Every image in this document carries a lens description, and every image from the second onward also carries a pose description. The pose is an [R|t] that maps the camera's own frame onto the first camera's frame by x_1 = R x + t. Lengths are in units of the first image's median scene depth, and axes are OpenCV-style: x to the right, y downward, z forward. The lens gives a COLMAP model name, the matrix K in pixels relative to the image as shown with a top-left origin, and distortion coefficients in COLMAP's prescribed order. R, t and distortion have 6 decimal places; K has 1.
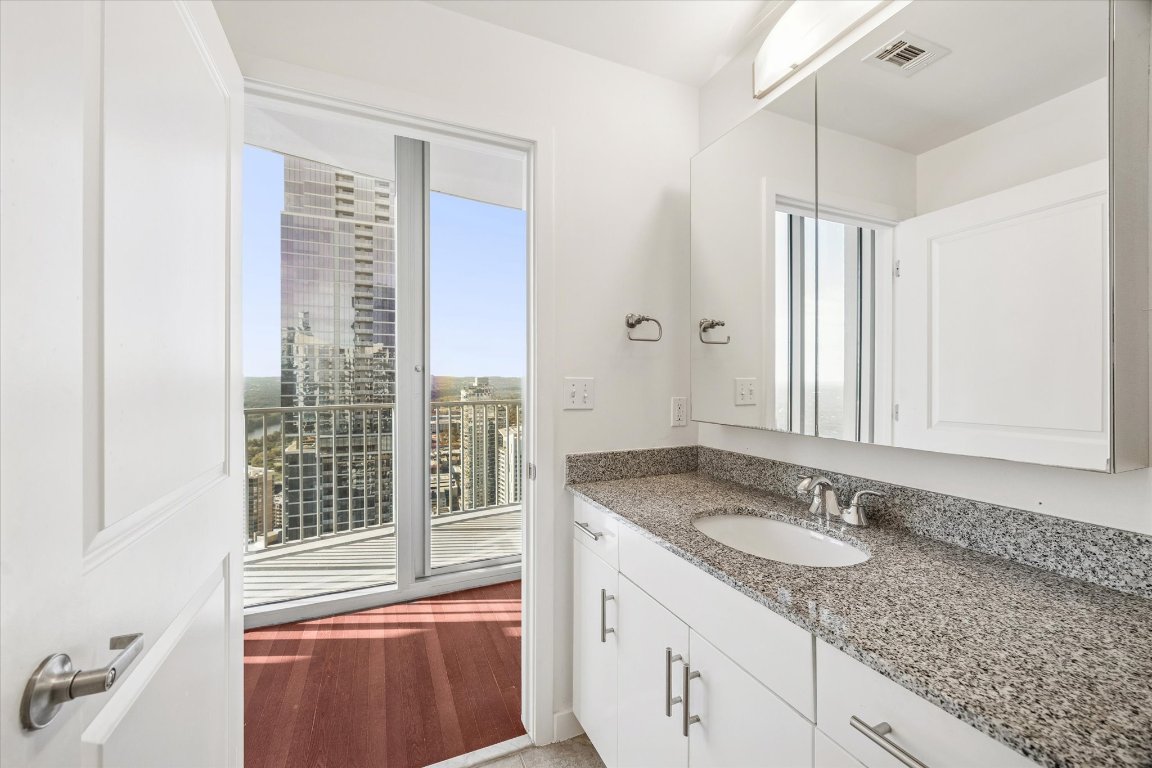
lens RADIAL K [[439.0, 0, 564.2], [0, 439.0, 381.1], [0, 0, 1]] dist [0.003018, -0.001280]
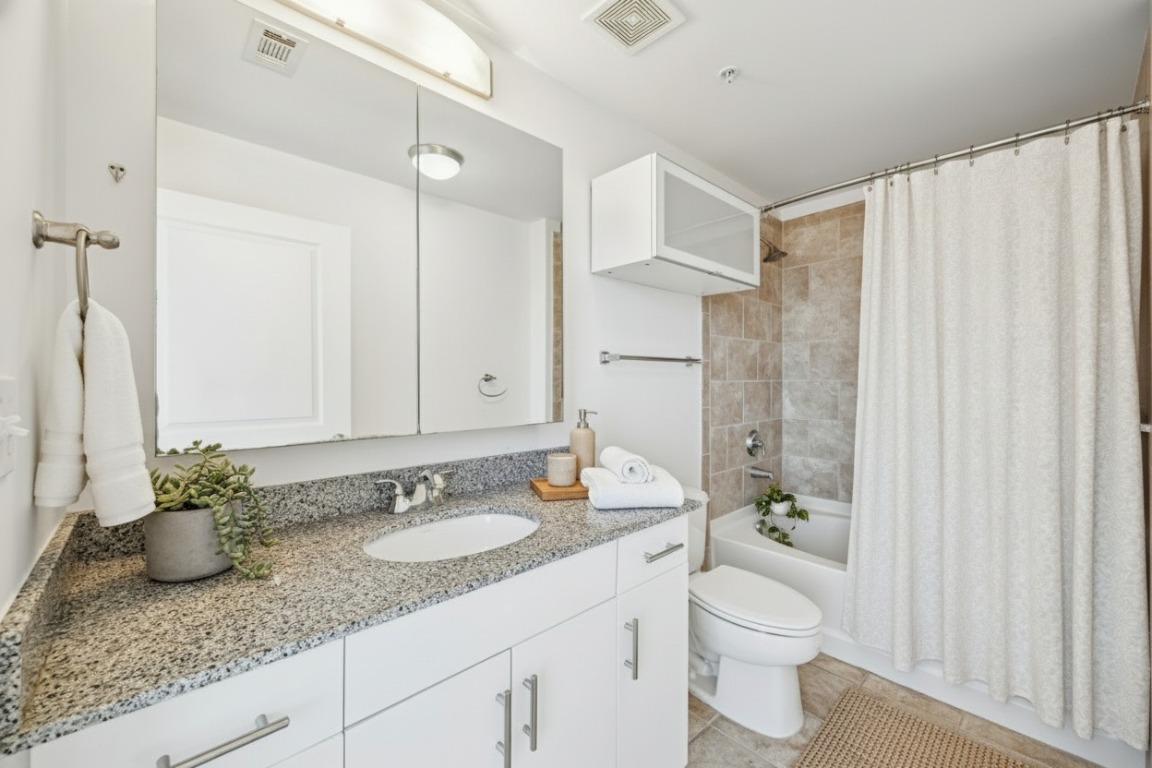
lens RADIAL K [[439.0, 0, 572.4], [0, 439.0, 379.2], [0, 0, 1]] dist [0.003018, -0.001280]
pose [[-0.321600, 0.000423, 0.946875, -0.634054], [-0.001768, 0.999998, -0.001047, -0.006111], [-0.946874, -0.002011, -0.321599, 1.181731]]
